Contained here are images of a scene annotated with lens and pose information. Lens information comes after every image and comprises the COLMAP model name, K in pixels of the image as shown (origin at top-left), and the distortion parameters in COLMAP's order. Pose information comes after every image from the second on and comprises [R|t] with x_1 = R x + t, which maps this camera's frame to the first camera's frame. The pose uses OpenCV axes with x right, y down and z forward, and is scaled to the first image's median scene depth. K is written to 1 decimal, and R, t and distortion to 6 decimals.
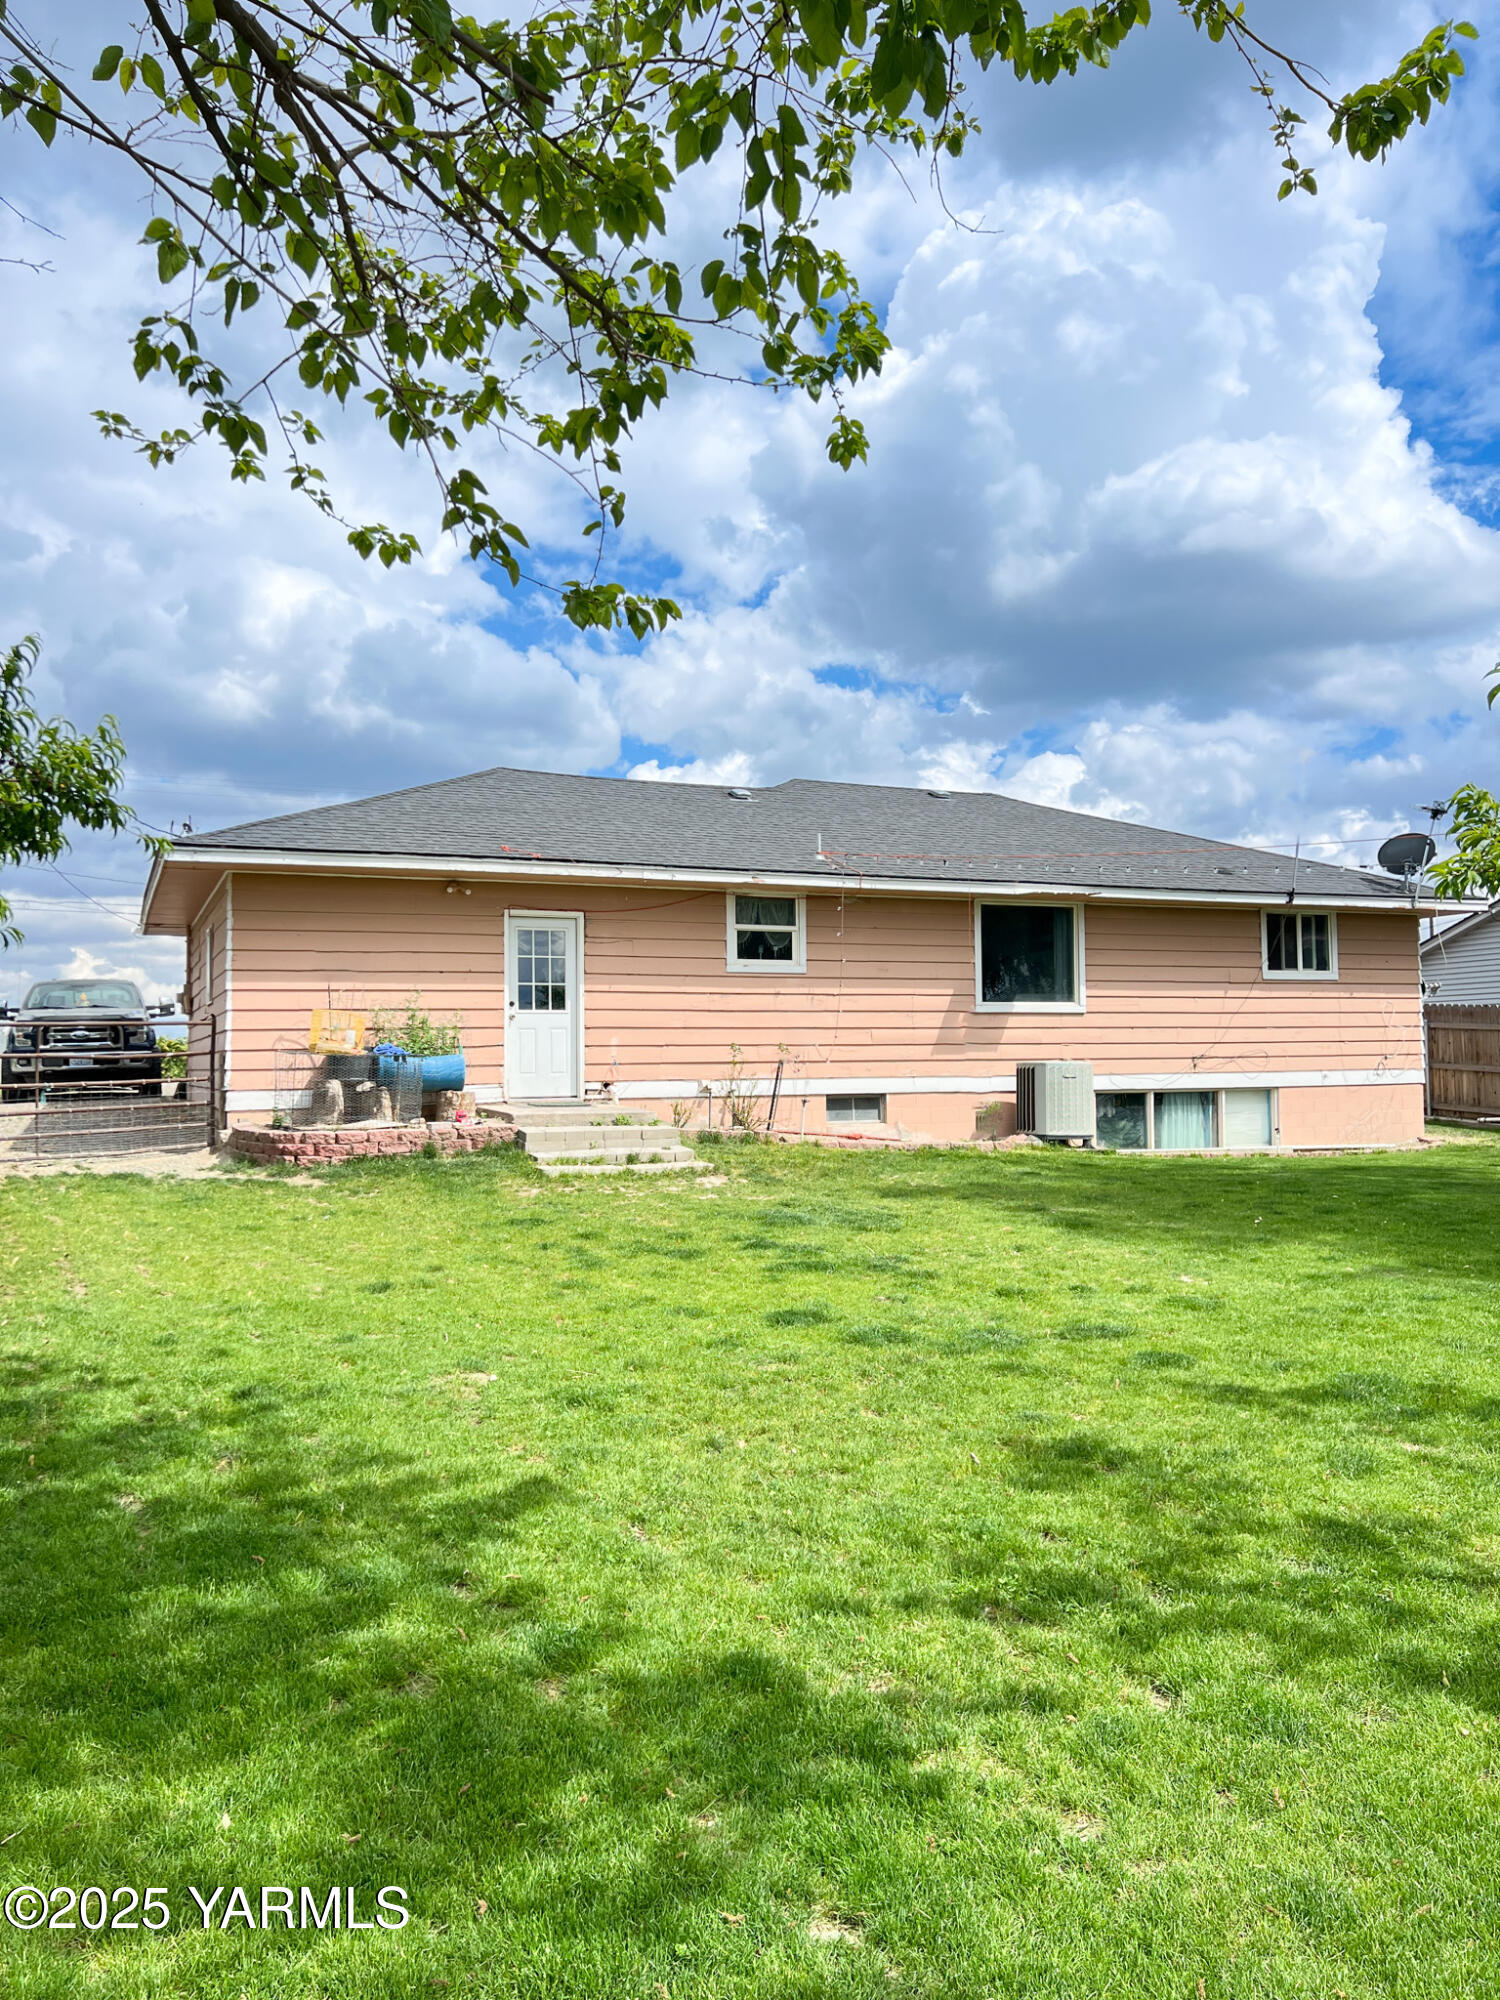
lens RADIAL K [[1505.0, 0, 750.0], [0, 1505.0, 1000.0], [0, 0, 1]] dist [0.002220, 0.000296]
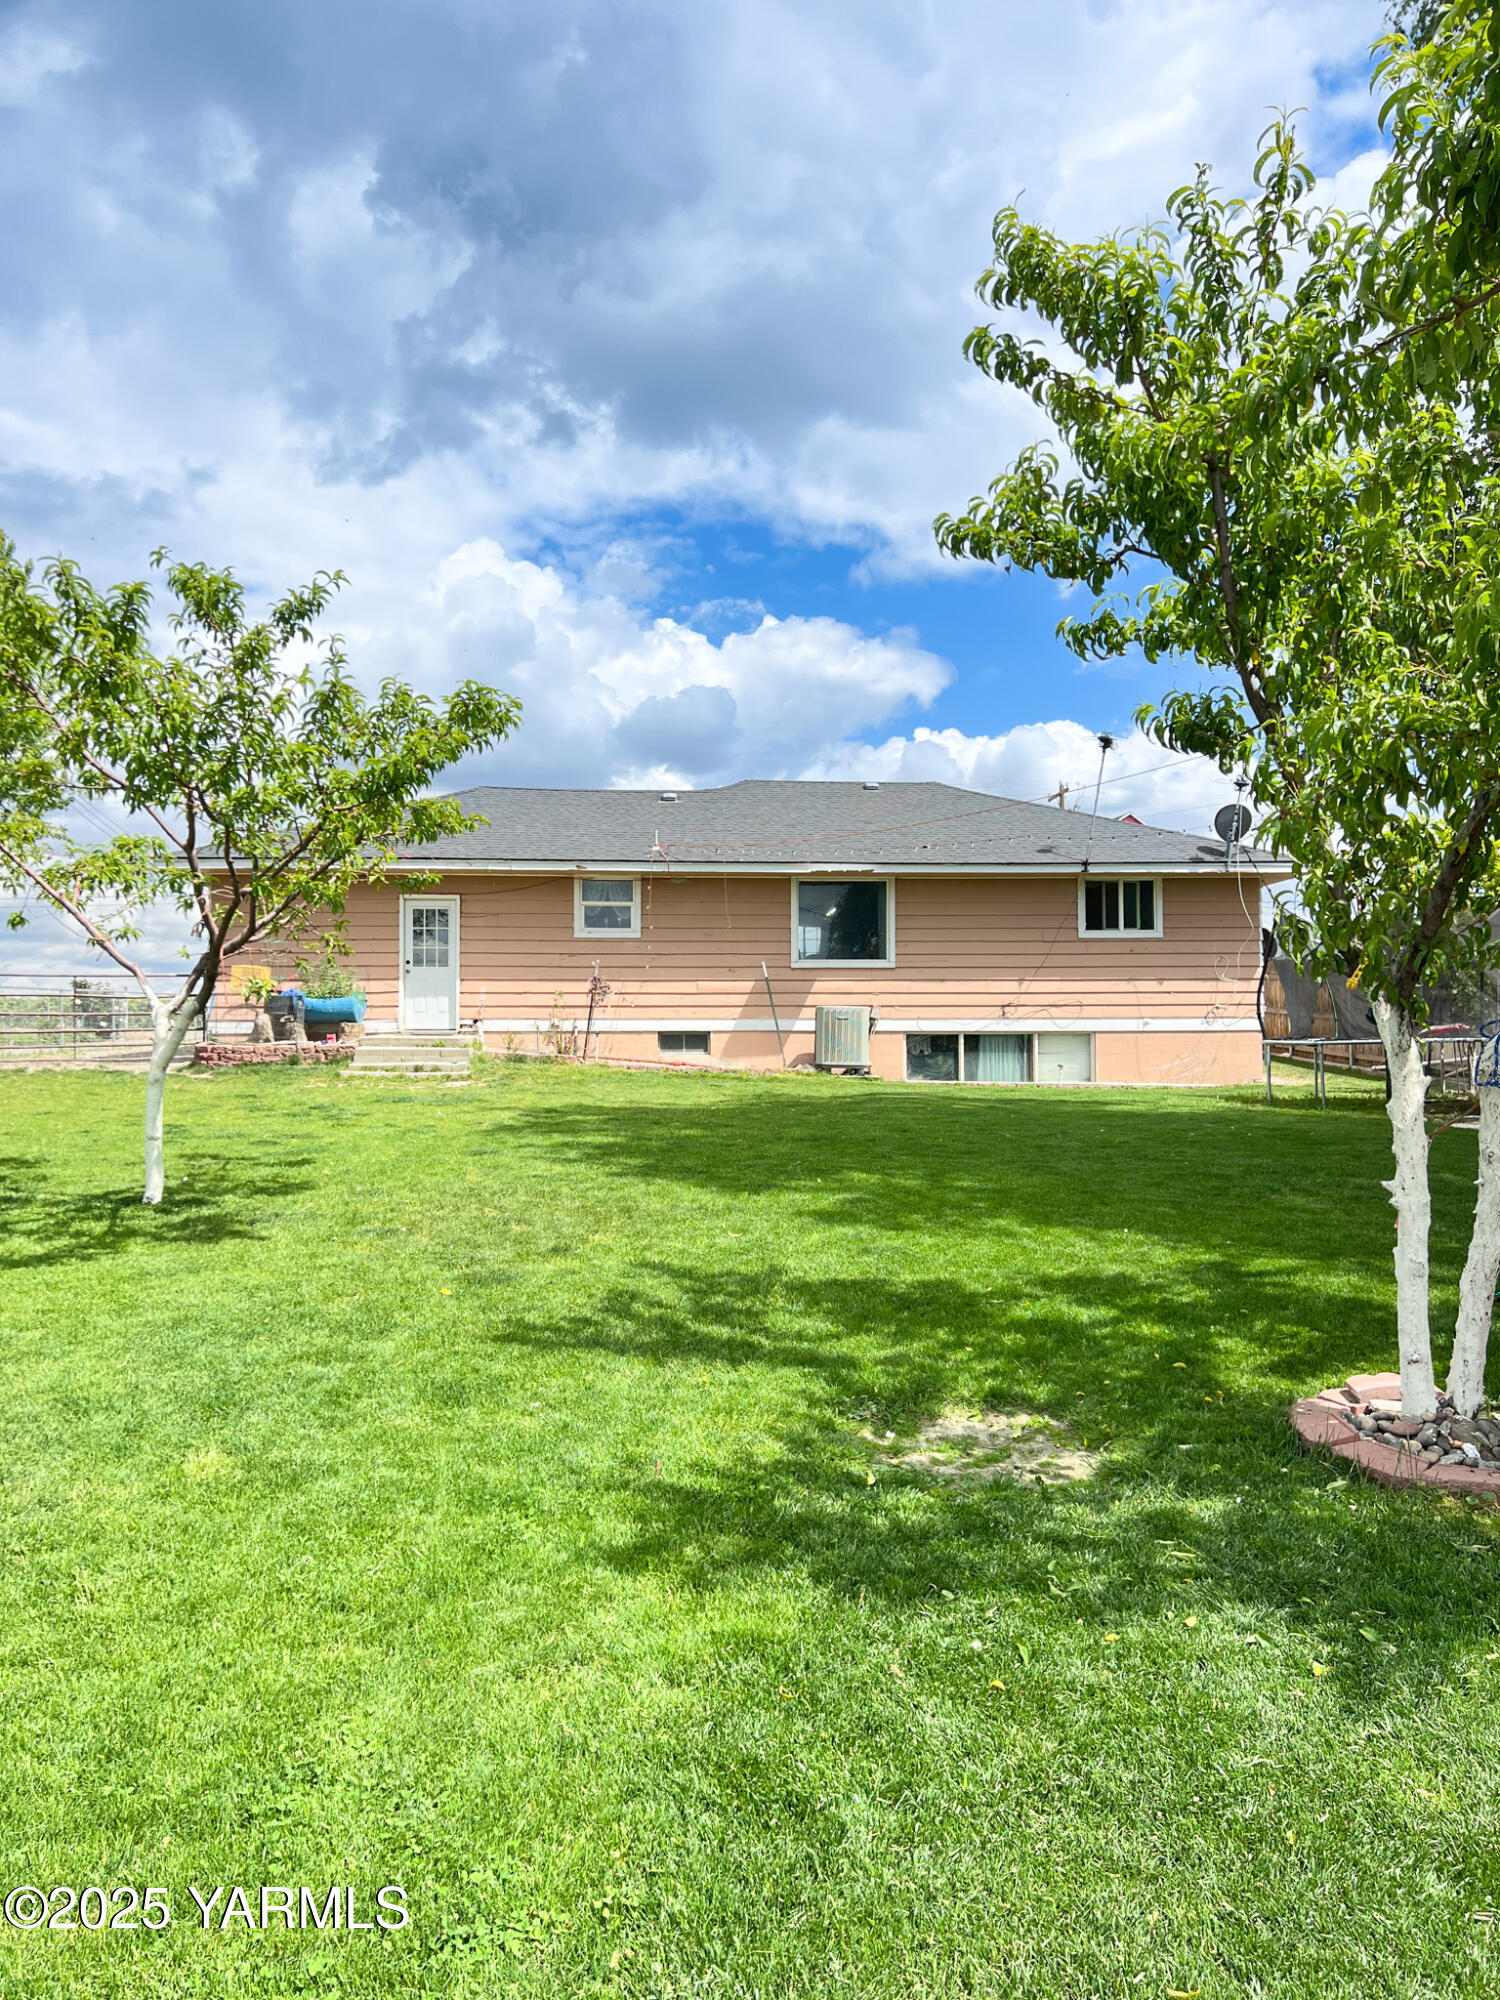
lens RADIAL K [[1505.0, 0, 750.0], [0, 1505.0, 1000.0], [0, 0, 1]] dist [0.002220, 0.000296]
pose [[0.945725, -0.007473, -0.324882, 0.491850], [0.007967, 0.999968, 0.000188, 0.032200], [0.324870, -0.002766, 0.945755, -0.177539]]
